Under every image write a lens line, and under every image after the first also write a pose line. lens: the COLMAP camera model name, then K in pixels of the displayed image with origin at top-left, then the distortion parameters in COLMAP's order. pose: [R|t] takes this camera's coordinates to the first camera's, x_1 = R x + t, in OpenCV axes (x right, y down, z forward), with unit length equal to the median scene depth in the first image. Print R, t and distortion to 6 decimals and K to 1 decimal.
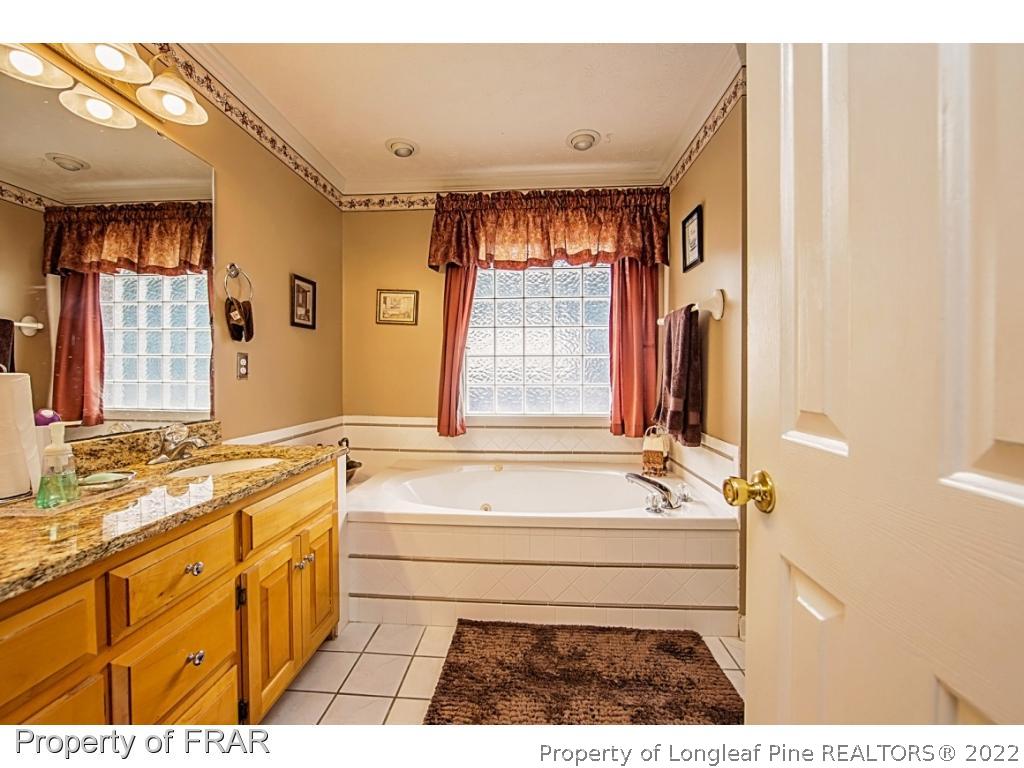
lens RADIAL K [[419.6, 0, 508.8], [0, 419.6, 379.2], [0, 0, 1]] dist [-0.002155, -0.000036]
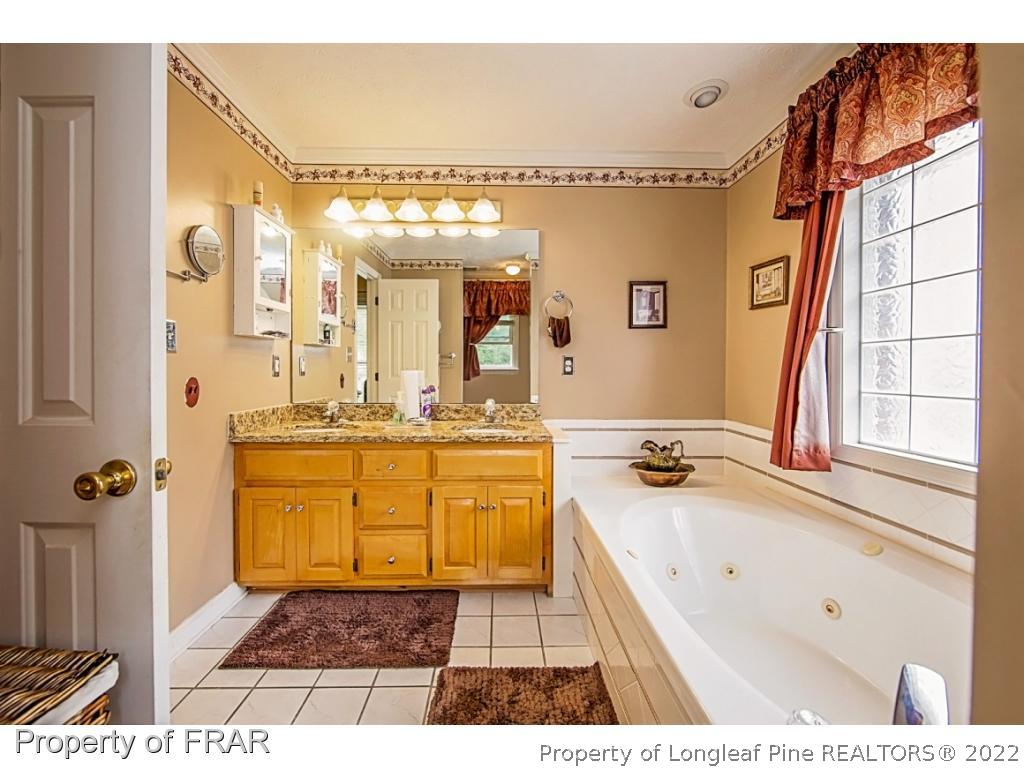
lens RADIAL K [[419.6, 0, 506.7], [0, 419.6, 376.0], [0, 0, 1]] dist [-0.002155, -0.000036]
pose [[0.075114, 0.013862, -0.997079, 0.523213], [-0.016753, 0.999780, 0.012637, -0.009962], [0.997034, 0.015755, 0.075330, 0.549649]]
